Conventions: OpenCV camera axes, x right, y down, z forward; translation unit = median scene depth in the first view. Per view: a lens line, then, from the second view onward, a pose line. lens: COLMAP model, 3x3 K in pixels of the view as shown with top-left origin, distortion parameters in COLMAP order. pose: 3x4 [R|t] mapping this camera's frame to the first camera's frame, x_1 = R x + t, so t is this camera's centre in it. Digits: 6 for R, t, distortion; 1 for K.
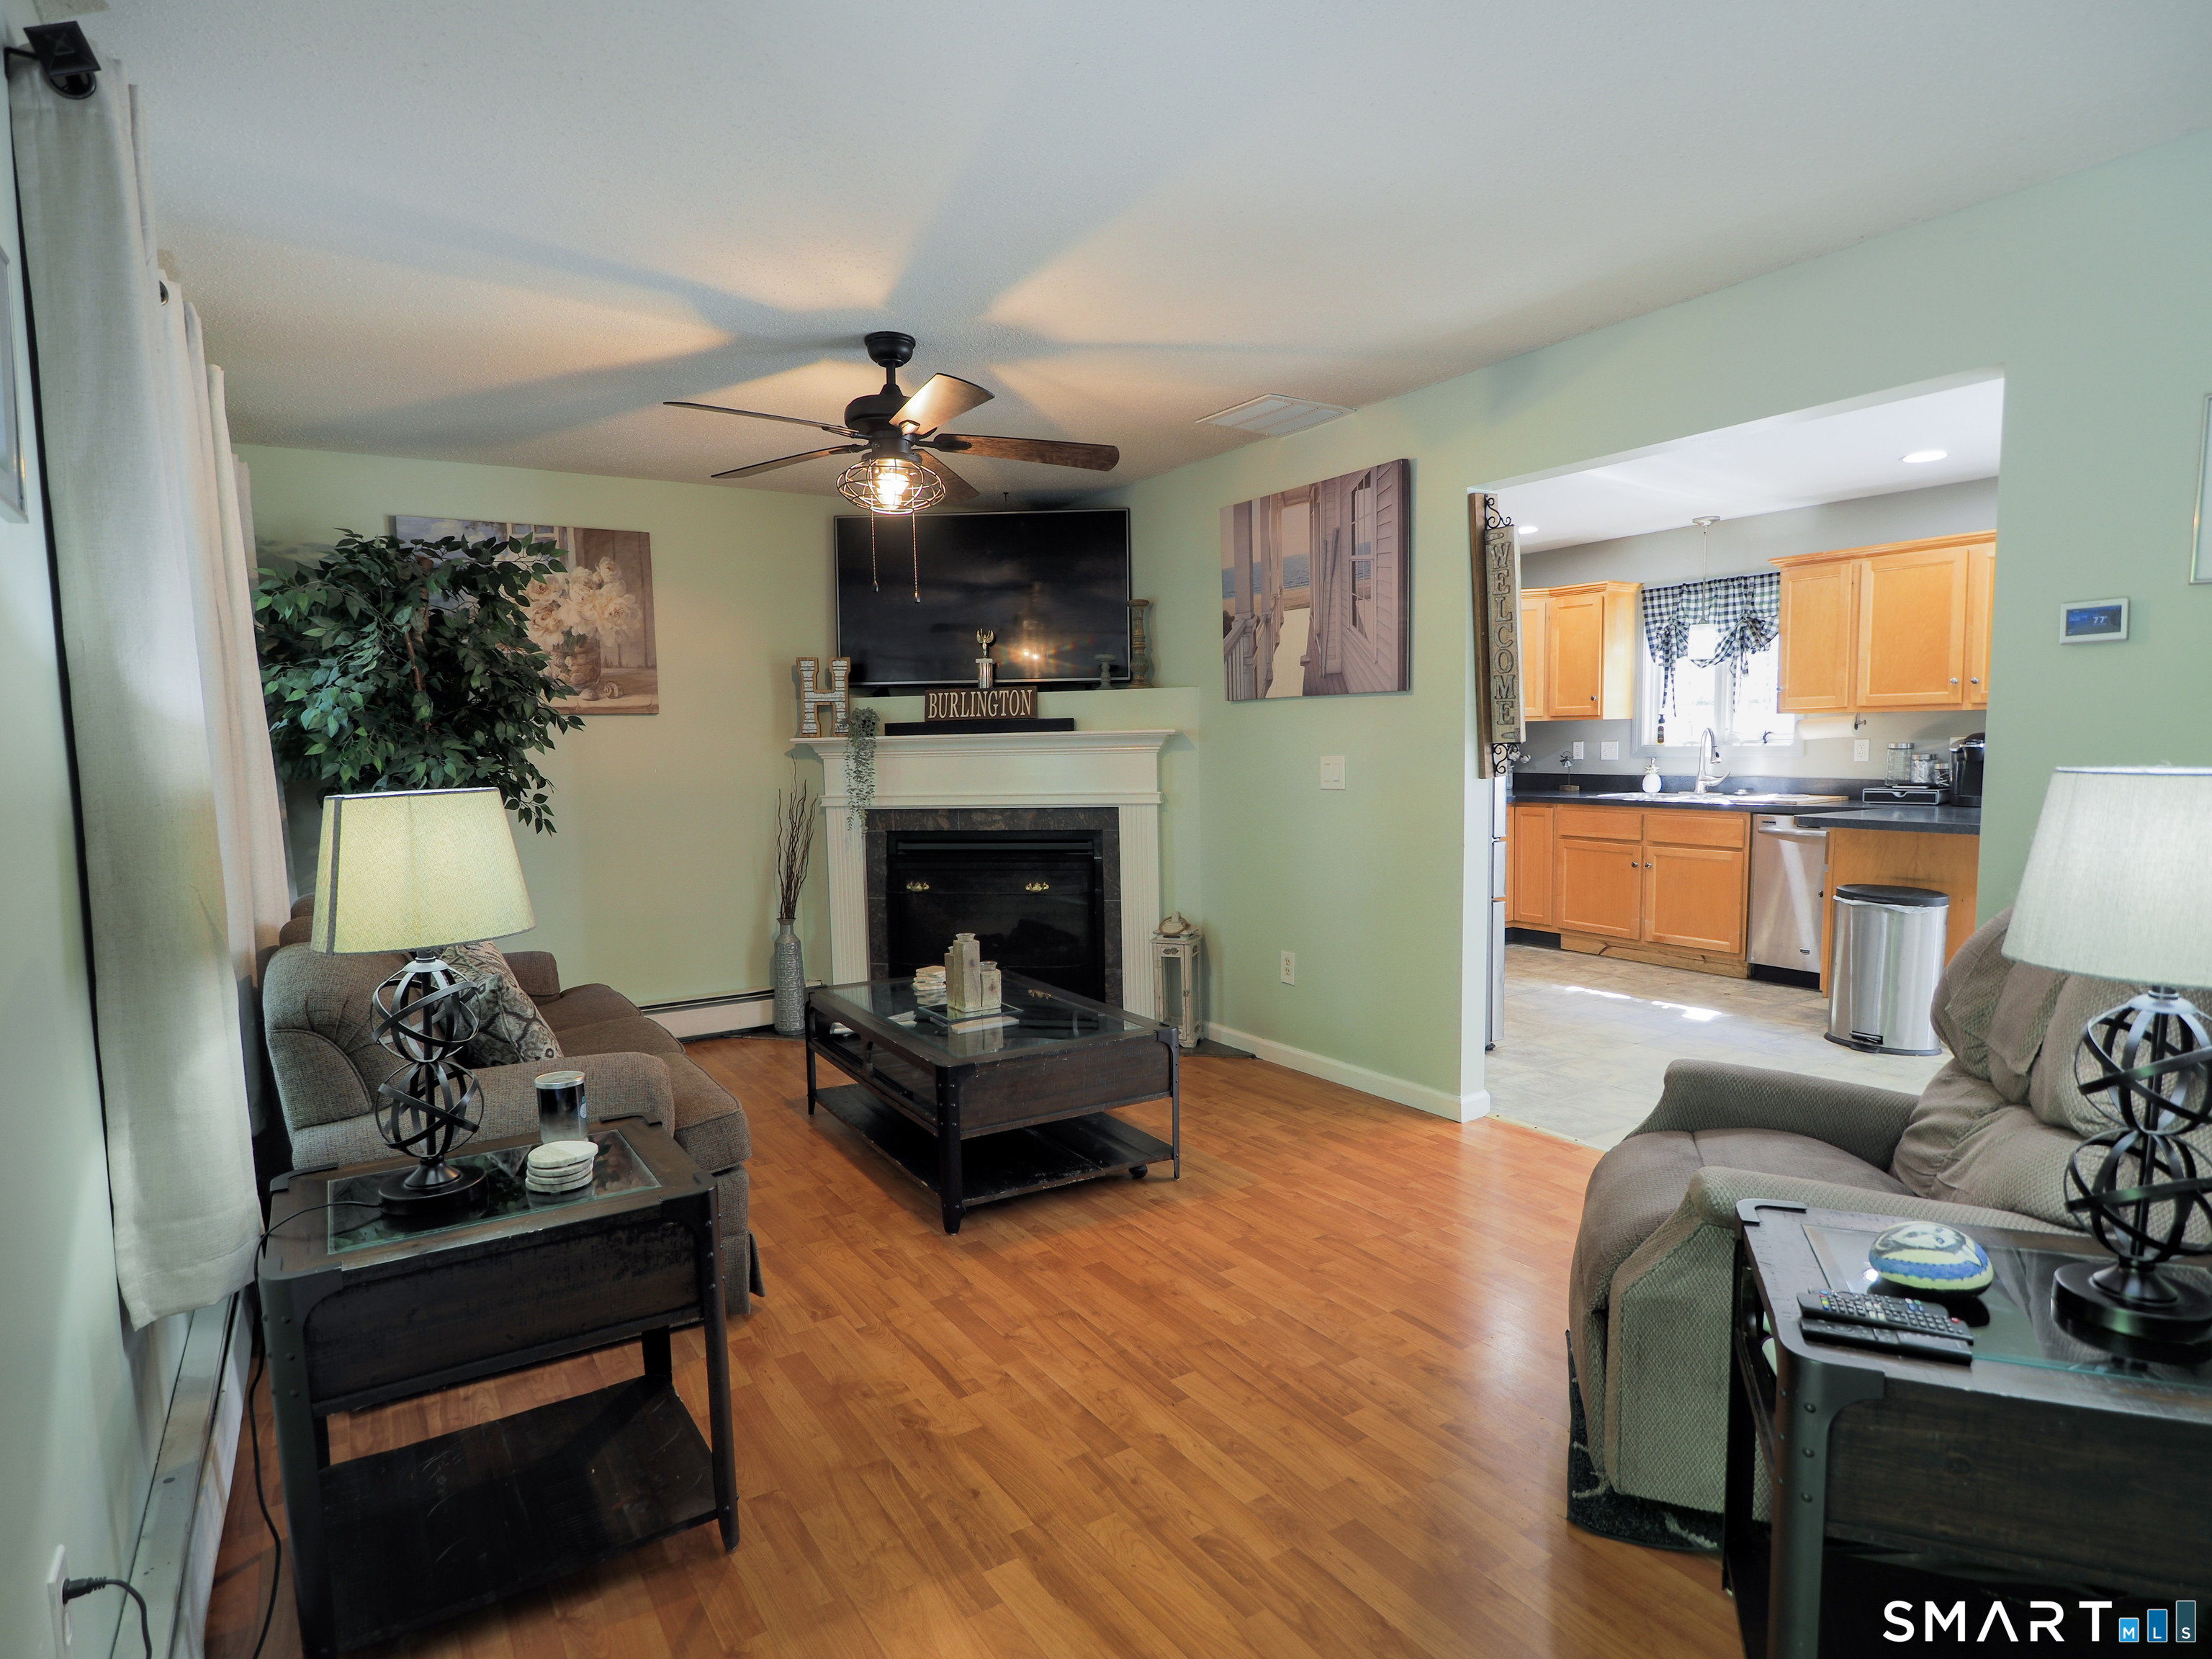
lens RADIAL K [[1208.4, 0, 1105.2], [0, 1208.4, 881.9], [0, 0, 1]] dist [-0.008111, -0.000874]
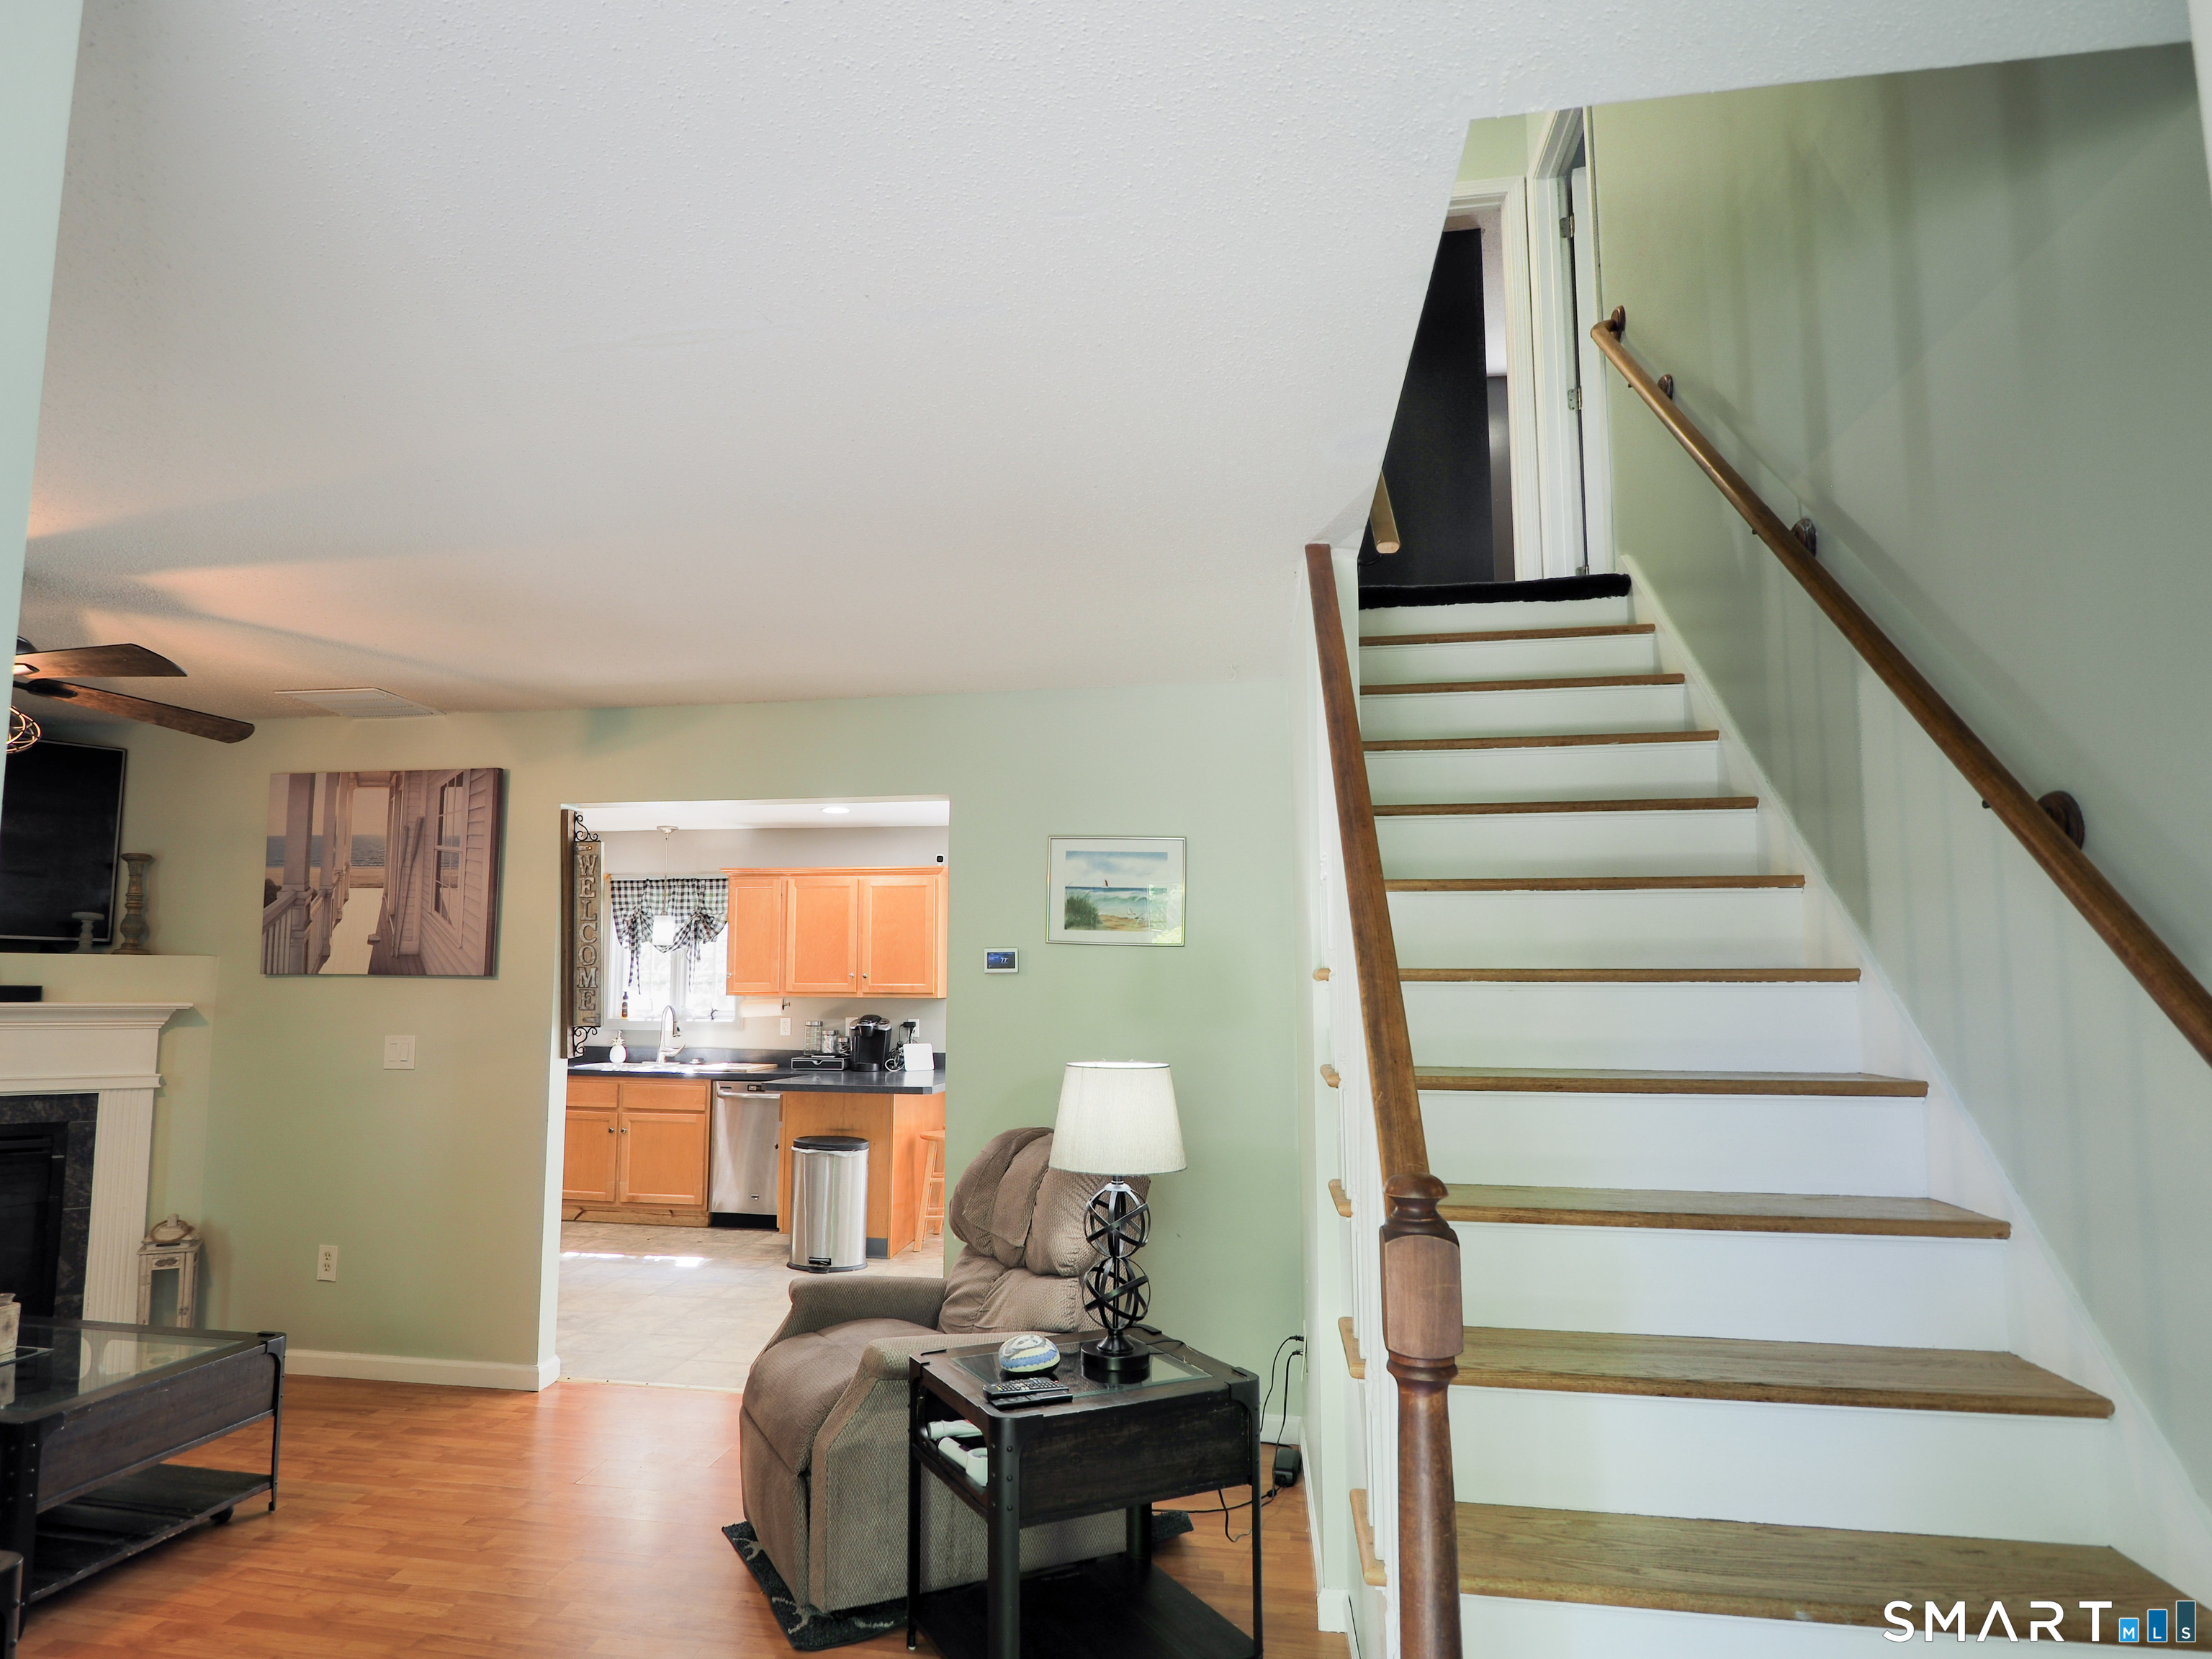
lens RADIAL K [[1237.6, 0, 1085.8], [0, 1237.6, 863.6], [0, 0, 1]] dist [-0.008154, -0.002101]
pose [[0.648055, 0.107159, 0.754017, -0.219722], [0.065176, 0.978616, -0.195096, -0.006934], [-0.758799, 0.175577, 0.627213, -0.093627]]
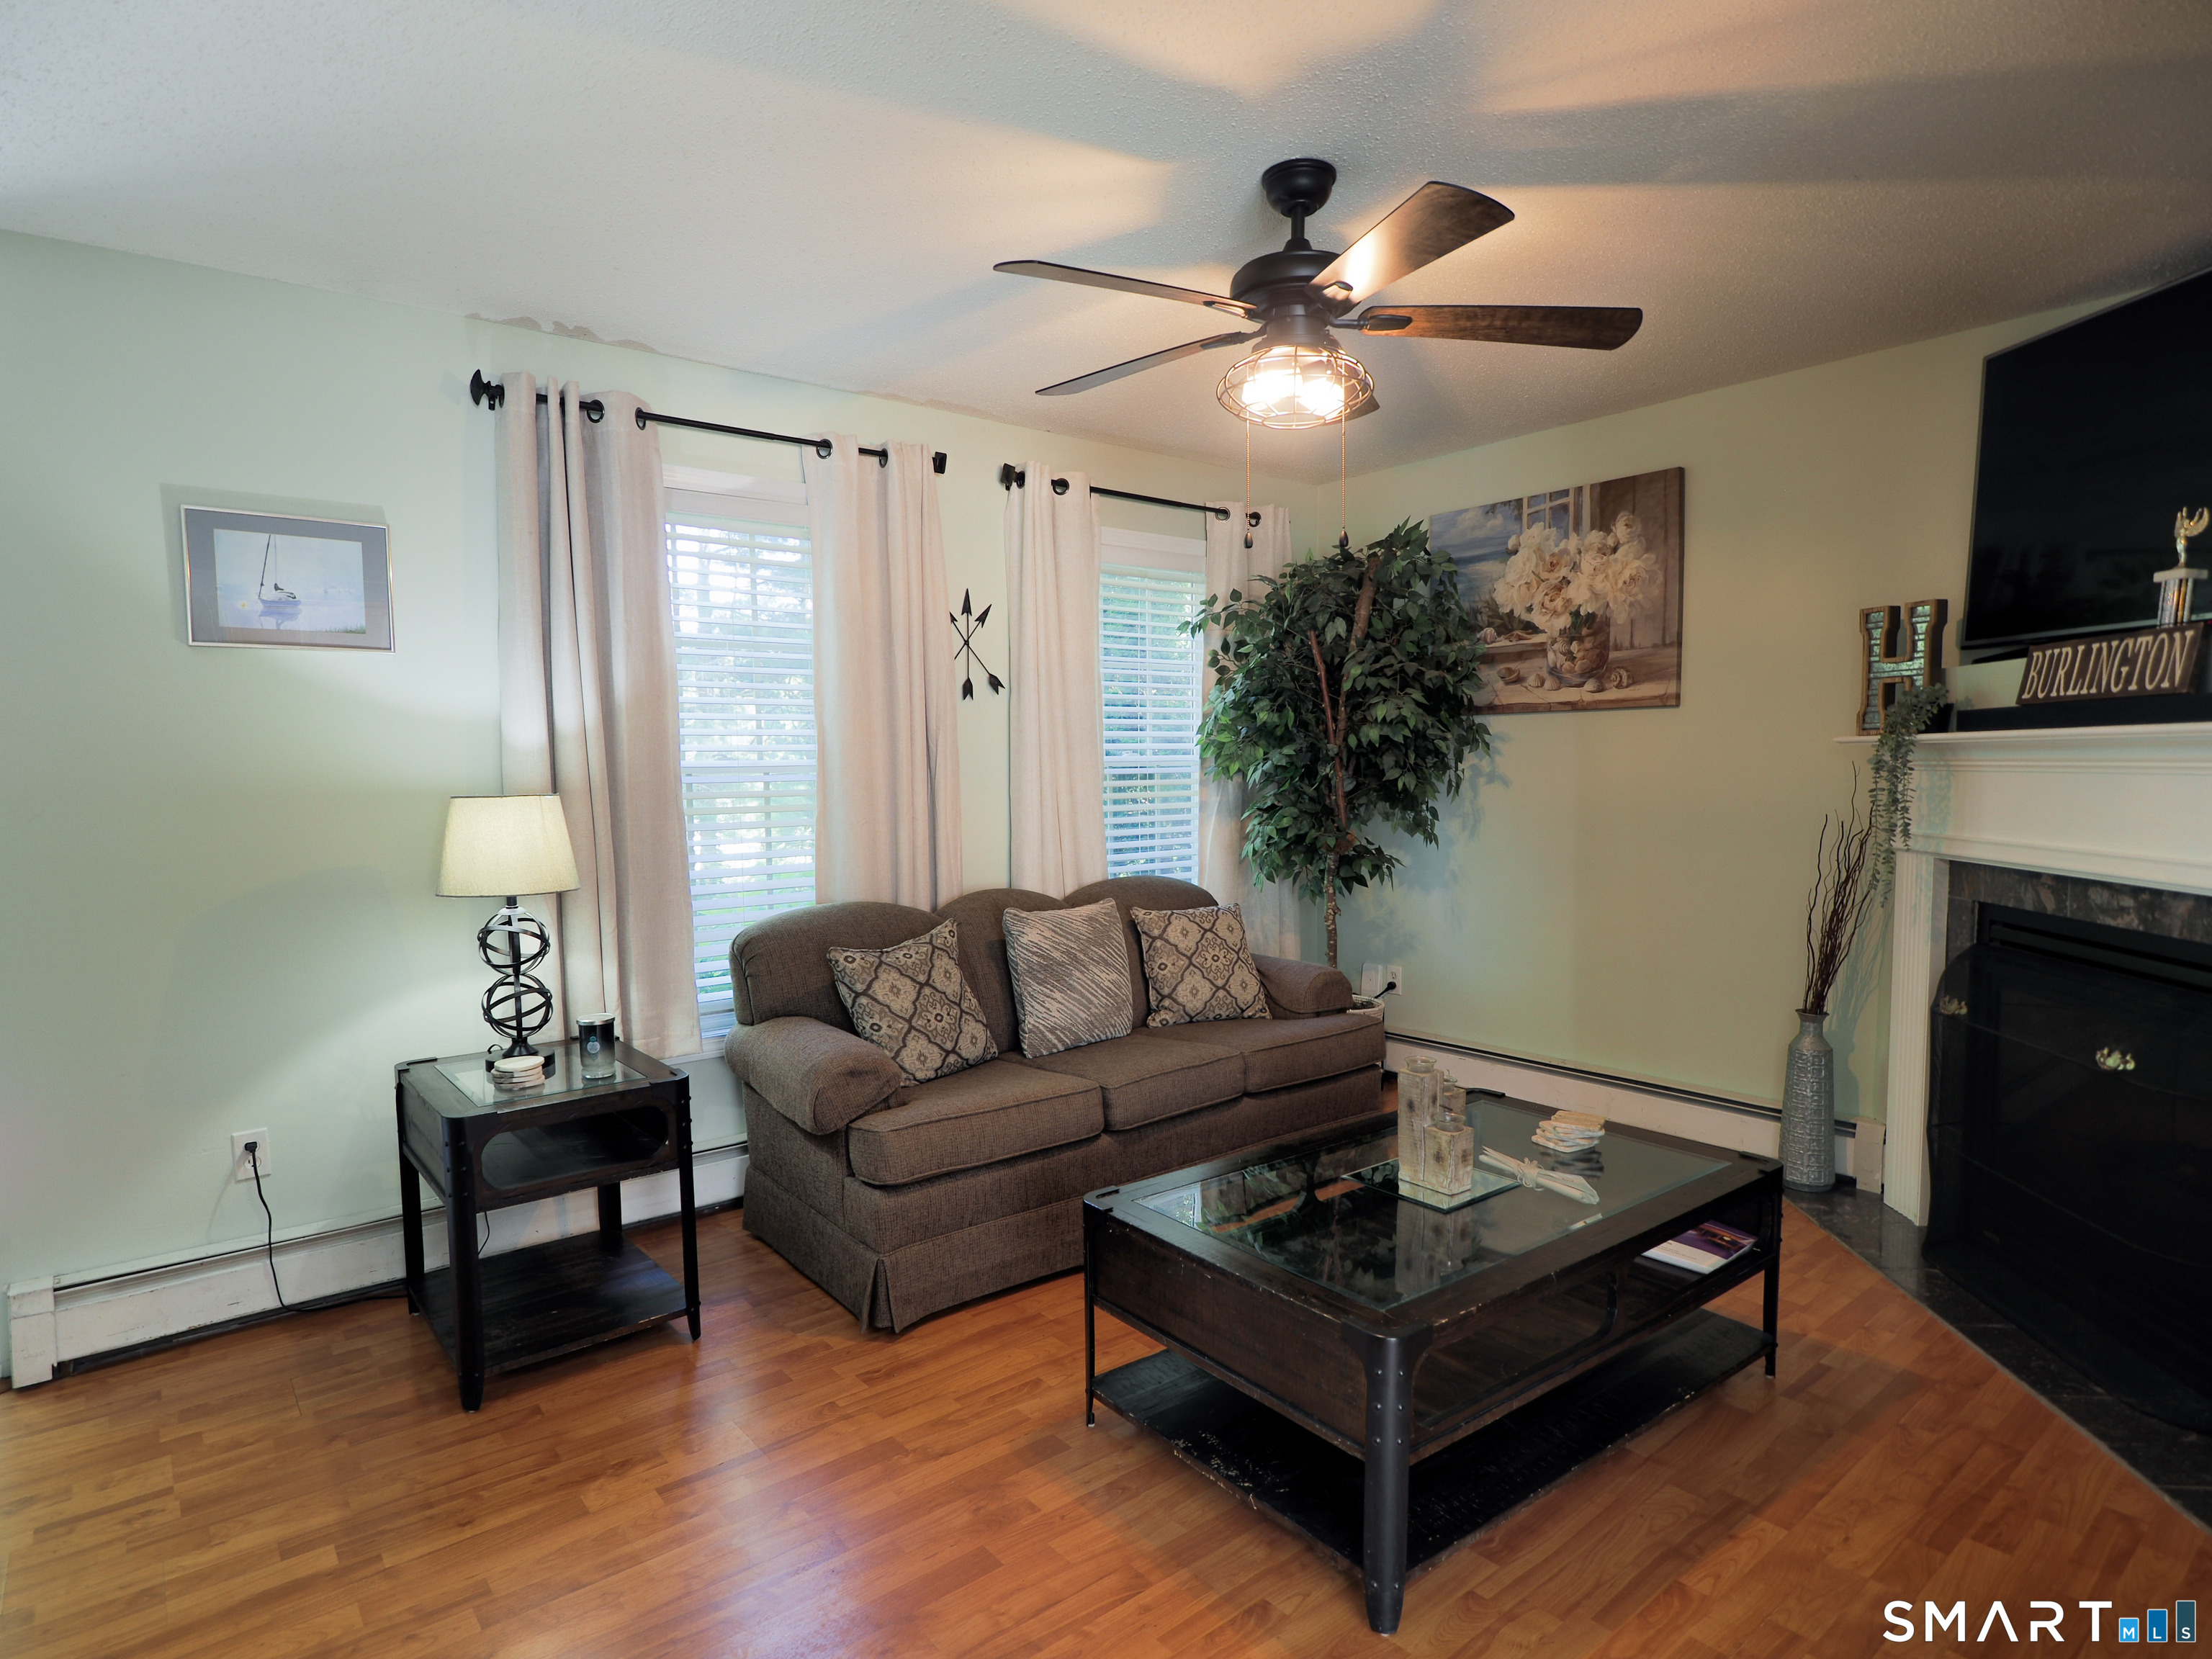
lens RADIAL K [[1242.1, 0, 1105.0], [0, 1242.1, 856.0], [0, 0, 1]] dist [-0.001503, -0.000373]
pose [[0.086061, 0.095164, -0.991734, 0.400624], [-0.103860, 0.990861, 0.086068, -0.079827], [0.990862, 0.095594, 0.095158, 0.612237]]
